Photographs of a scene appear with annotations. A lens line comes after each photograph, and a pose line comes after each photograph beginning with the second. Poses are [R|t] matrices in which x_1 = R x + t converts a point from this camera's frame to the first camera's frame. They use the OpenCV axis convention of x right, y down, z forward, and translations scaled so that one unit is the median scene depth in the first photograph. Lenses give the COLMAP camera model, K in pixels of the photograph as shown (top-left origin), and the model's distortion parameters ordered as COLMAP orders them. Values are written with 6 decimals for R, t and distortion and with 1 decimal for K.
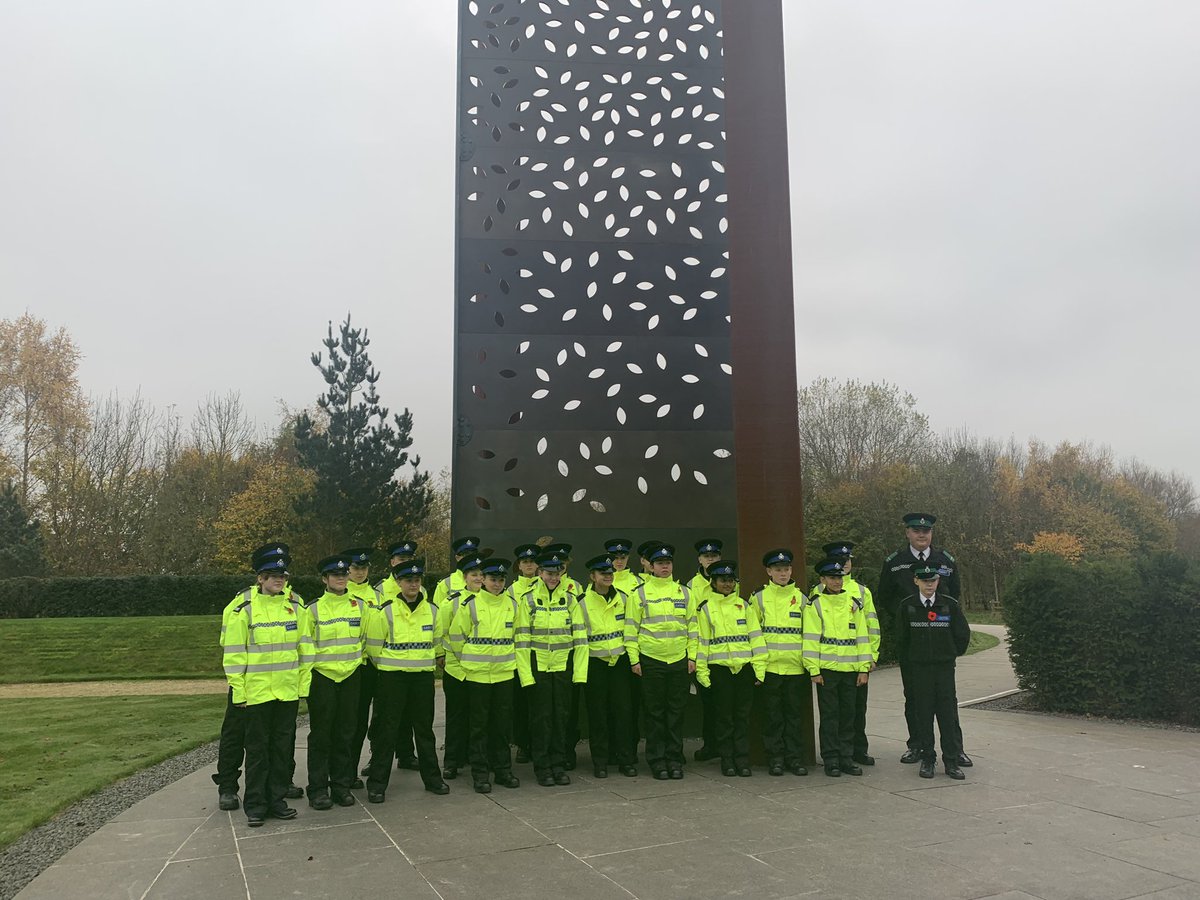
lens RADIAL K [[909.2, 0, 519.2], [0, 909.2, 457.9], [0, 0, 1]] dist [0.136424, -0.326216]
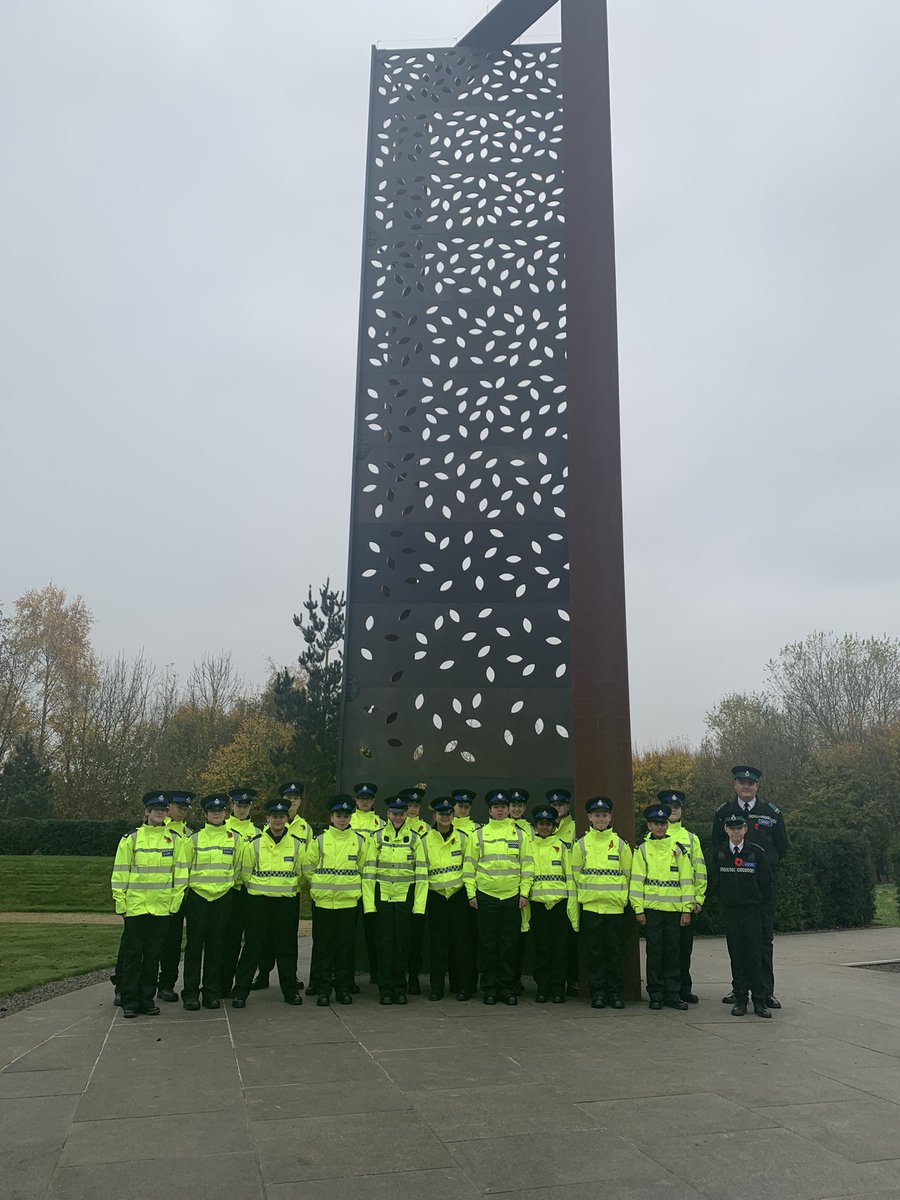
lens RADIAL K [[967.2, 0, 422.9], [0, 967.2, 596.1], [0, 0, 1]] dist [0.164414, -0.426236]
pose [[0.984585, -0.016859, -0.174091, 0.237356], [-0.004167, 0.992800, -0.119711, 0.001114], [0.174856, 0.118591, 0.977426, -0.188560]]
